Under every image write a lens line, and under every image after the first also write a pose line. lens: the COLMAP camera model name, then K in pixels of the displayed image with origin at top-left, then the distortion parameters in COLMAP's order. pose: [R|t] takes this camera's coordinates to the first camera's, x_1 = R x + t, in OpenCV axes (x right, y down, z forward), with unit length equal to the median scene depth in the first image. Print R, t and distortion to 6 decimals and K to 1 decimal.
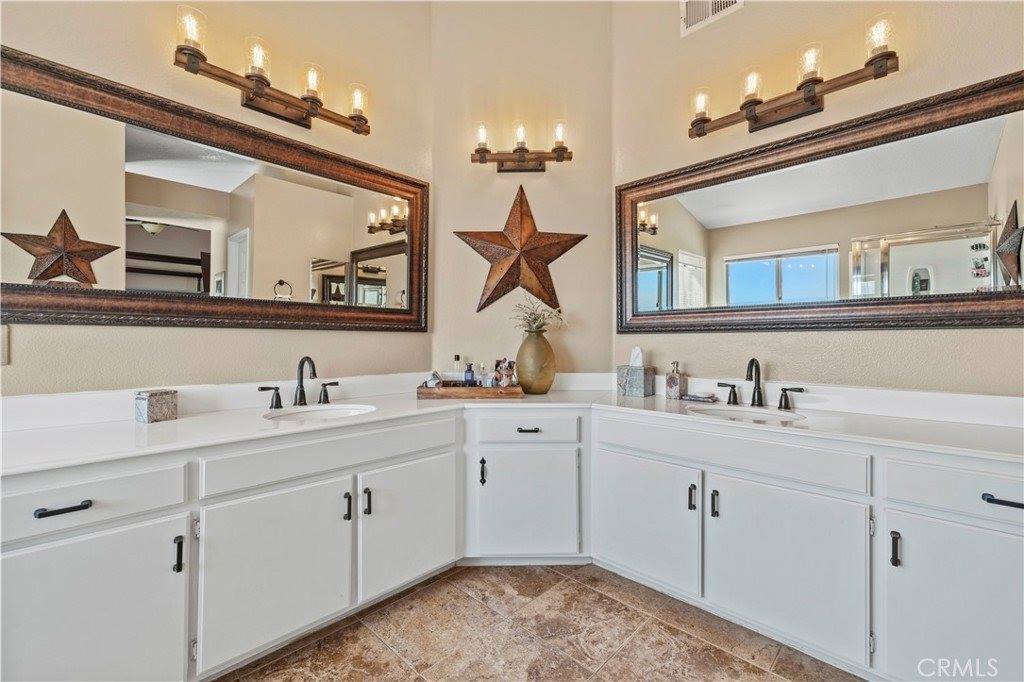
lens RADIAL K [[440.2, 0, 504.0], [0, 440.2, 340.0], [0, 0, 1]] dist [0.004565, 0.001270]
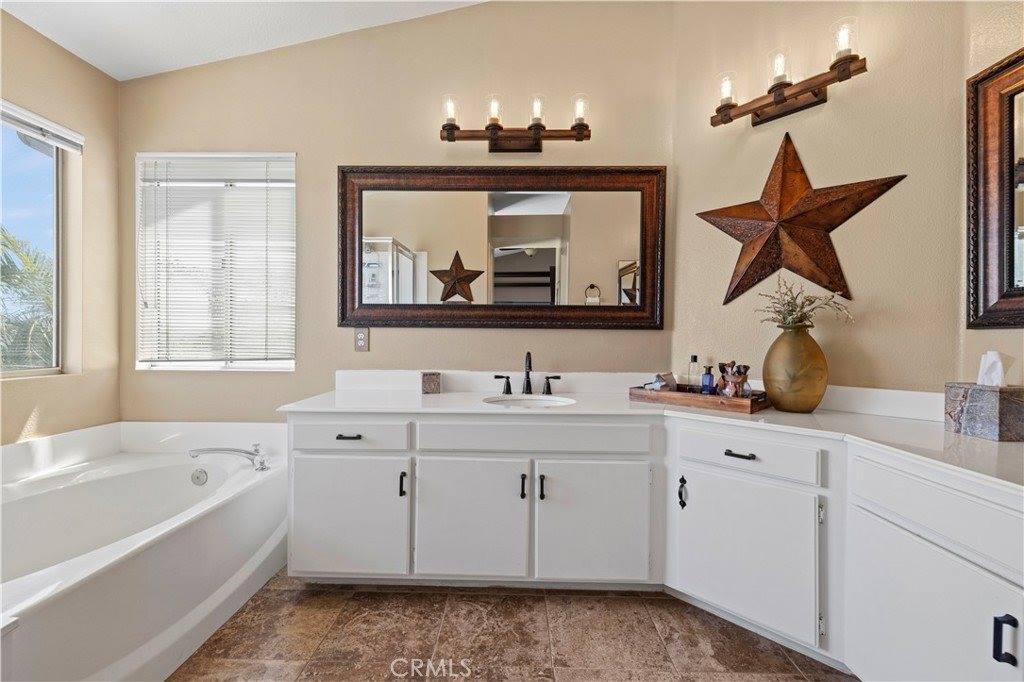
lens RADIAL K [[440.2, 0, 503.4], [0, 440.2, 339.7], [0, 0, 1]] dist [0.004565, 0.001270]
pose [[0.671549, 0.006009, -0.740935, 0.331577], [-0.004777, 0.999981, 0.003779, 0.001906], [0.740944, 0.001002, 0.671566, 0.162487]]
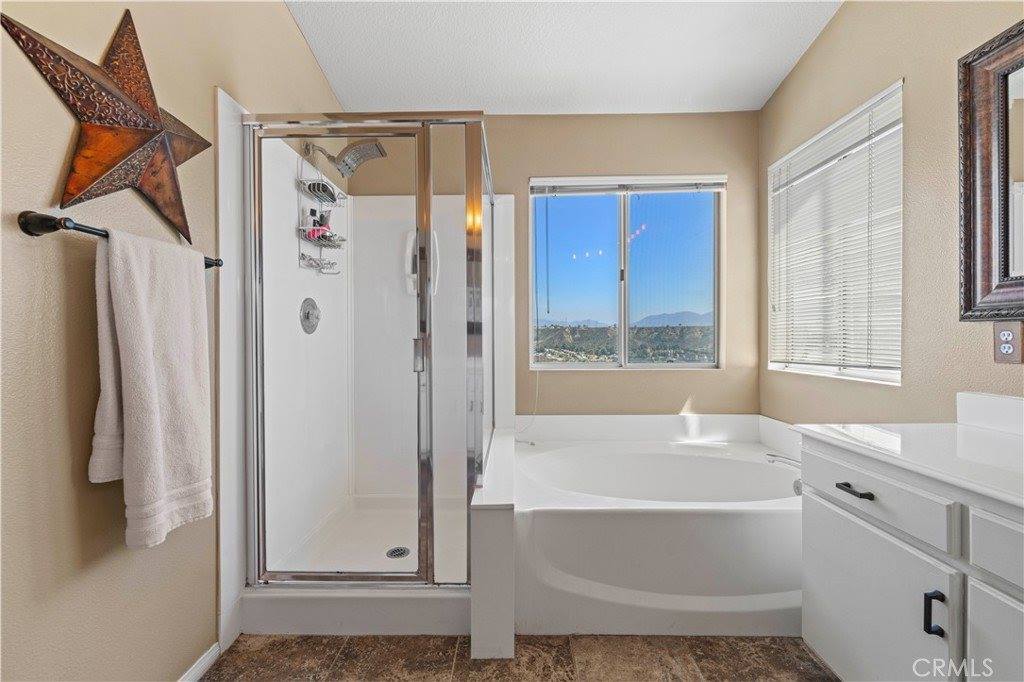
lens RADIAL K [[440.2, 0, 514.0], [0, 440.2, 338.9], [0, 0, 1]] dist [0.004565, 0.001270]
pose [[-0.733916, 0.005309, -0.679220, 0.202611], [0.006272, 0.999980, 0.001039, -0.002351], [0.679212, -0.003498, -0.733934, 0.635201]]
